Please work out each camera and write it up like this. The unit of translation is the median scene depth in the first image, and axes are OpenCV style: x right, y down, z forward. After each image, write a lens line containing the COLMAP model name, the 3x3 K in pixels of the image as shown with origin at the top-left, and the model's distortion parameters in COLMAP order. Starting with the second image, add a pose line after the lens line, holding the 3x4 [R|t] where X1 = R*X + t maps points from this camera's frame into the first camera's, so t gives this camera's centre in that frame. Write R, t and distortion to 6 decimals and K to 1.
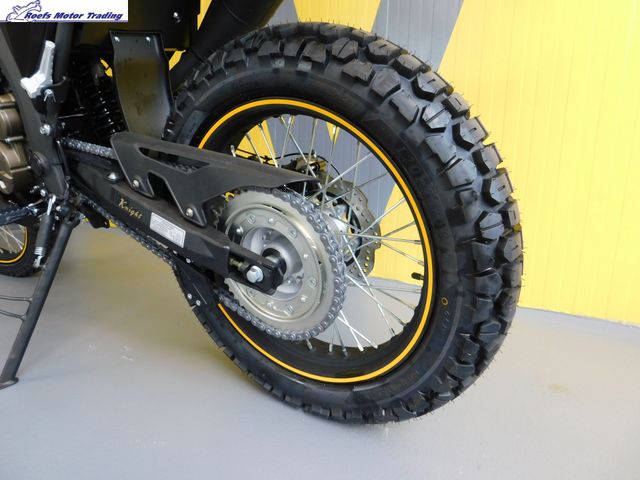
lens RADIAL K [[415.6, 0, 319.6], [0, 415.6, 236.4], [0, 0, 1]] dist [-0.035407, 0.008096]
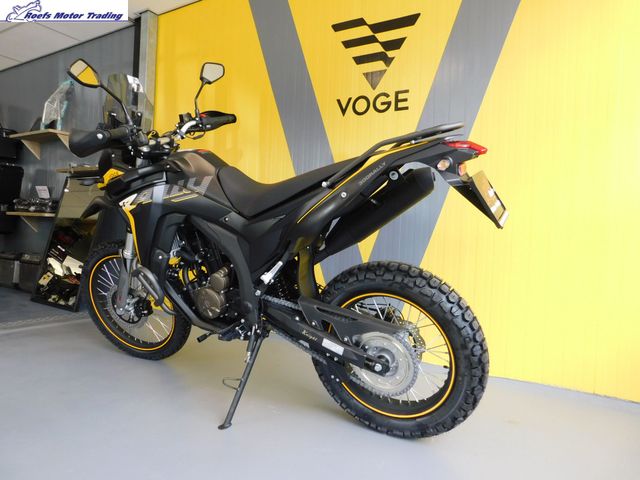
lens RADIAL K [[415.6, 0, 325.7], [0, 415.6, 240.5], [0, 0, 1]] dist [-0.035407, 0.008096]
pose [[0.997120, 0.003514, 0.075760, -0.606199], [0.006642, 0.991042, -0.133382, -0.296888], [-0.075550, 0.133501, 0.988165, -1.316845]]
